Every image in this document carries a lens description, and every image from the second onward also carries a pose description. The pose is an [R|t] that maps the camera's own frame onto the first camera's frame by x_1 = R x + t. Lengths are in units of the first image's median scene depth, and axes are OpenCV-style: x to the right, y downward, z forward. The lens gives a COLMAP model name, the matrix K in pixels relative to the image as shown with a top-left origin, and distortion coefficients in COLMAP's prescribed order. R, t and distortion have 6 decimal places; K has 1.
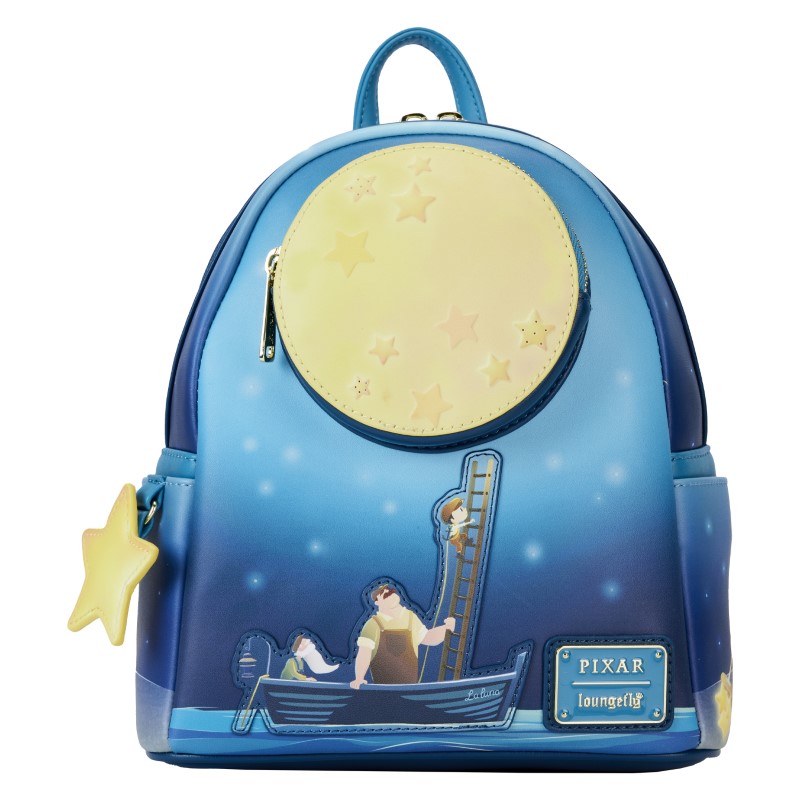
lens RADIAL K [[2653.6, 0, 399.4], [0, 2653.6, 404.5], [0, 0, 1]] dist [-0.157863, 0.000000]
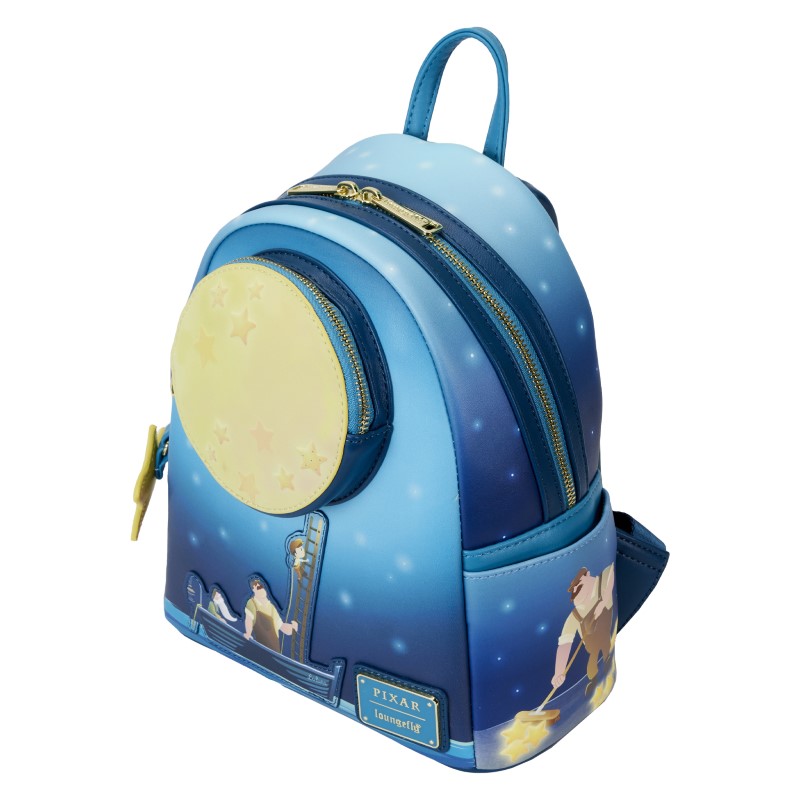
lens RADIAL K [[1982.8, 0, 427.8], [0, 1982.8, 393.5], [0, 0, 1]] dist [0.118810, 0.000000]
pose [[0.777947, 0.284892, -0.560031, 0.564853], [0.027973, 0.874714, 0.483831, -0.468047], [0.627707, -0.392060, 0.672512, 0.446245]]
